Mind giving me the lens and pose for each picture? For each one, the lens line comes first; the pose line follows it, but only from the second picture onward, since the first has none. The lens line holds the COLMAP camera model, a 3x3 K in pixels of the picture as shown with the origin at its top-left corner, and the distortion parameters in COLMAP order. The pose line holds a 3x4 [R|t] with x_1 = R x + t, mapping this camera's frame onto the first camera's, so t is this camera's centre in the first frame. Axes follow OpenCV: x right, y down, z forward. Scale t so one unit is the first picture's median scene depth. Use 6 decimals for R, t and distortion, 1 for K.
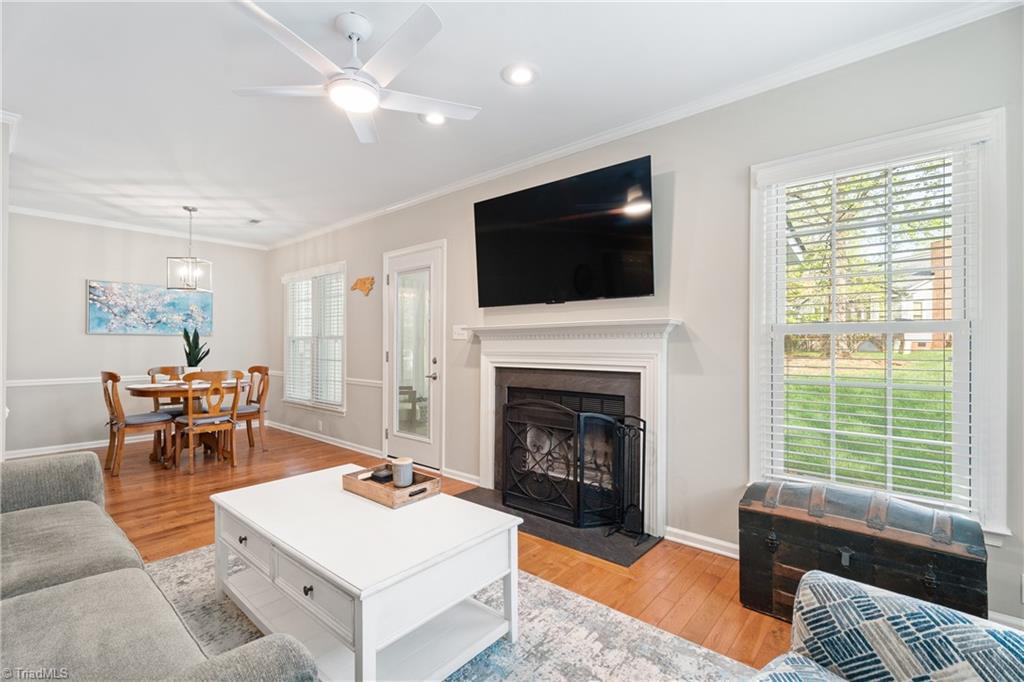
lens RADIAL K [[452.1, 0, 512.9], [0, 452.1, 345.7], [0, 0, 1]] dist [0.000572, -0.000345]
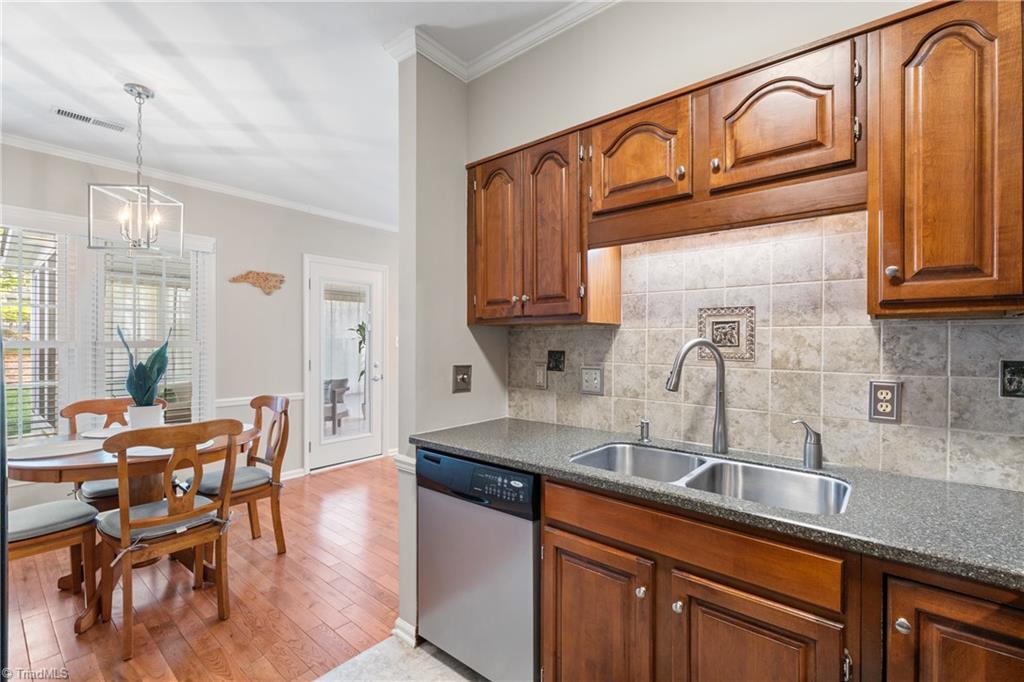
lens RADIAL K [[452.1, 0, 512.9], [0, 452.1, 345.7], [0, 0, 1]] dist [0.000572, -0.000345]
pose [[-0.016094, -0.007407, 0.999843, -1.171881], [-0.000969, 0.999972, 0.007392, -0.023060], [-0.999870, -0.000849, -0.016101, 0.564764]]
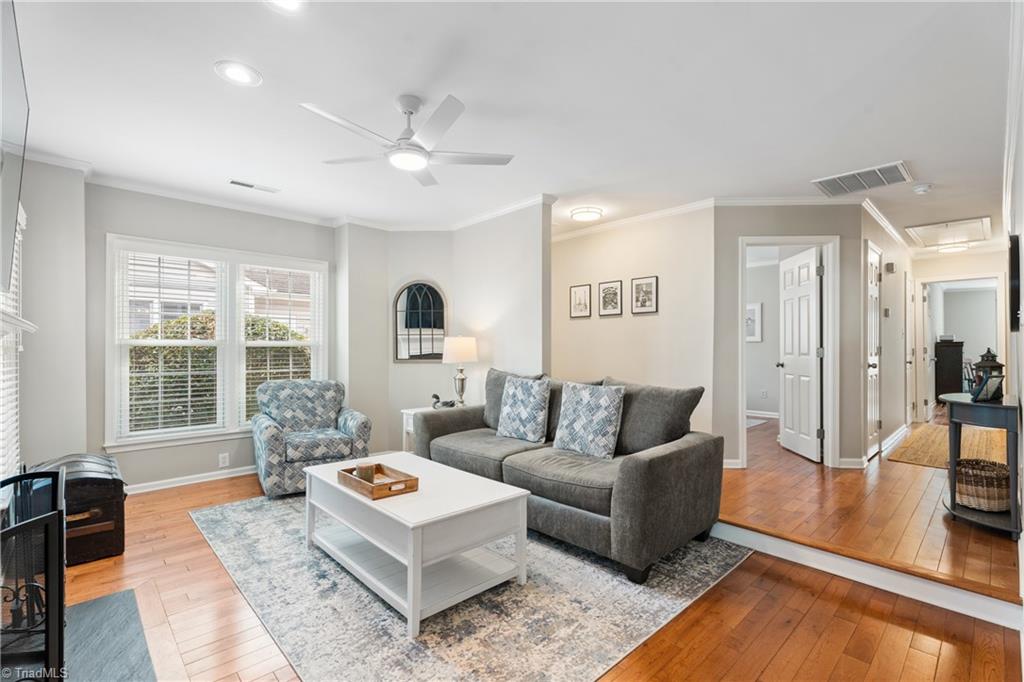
lens RADIAL K [[452.1, 0, 512.9], [0, 452.1, 345.7], [0, 0, 1]] dist [0.000572, -0.000345]
pose [[-0.994202, -0.003015, 0.107482, -0.318607], [-0.003870, 0.999962, -0.007749, -0.010942], [-0.107454, -0.008120, -0.994177, 0.914200]]
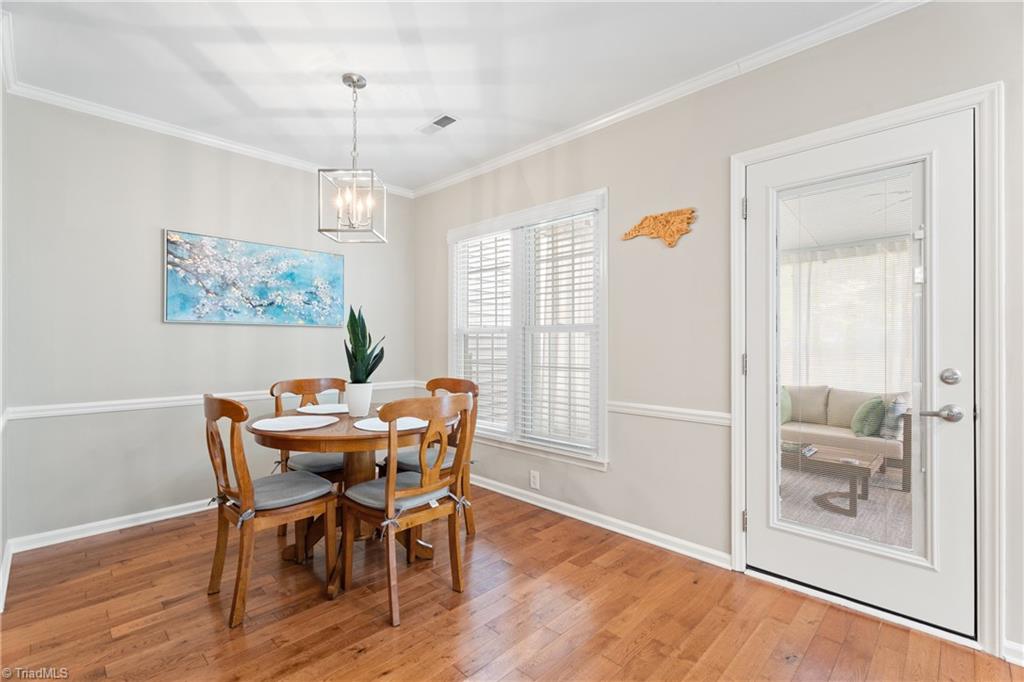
lens RADIAL K [[456.8, 0, 512.0], [0, 456.8, 341.0], [0, 0, 1]] dist [0.001807, 0.000408]
pose [[0.997569, -0.001849, -0.069662, -0.473075], [0.001530, 0.999988, -0.004630, 0.001000], [0.069670, 0.004512, 0.997560, 0.463627]]
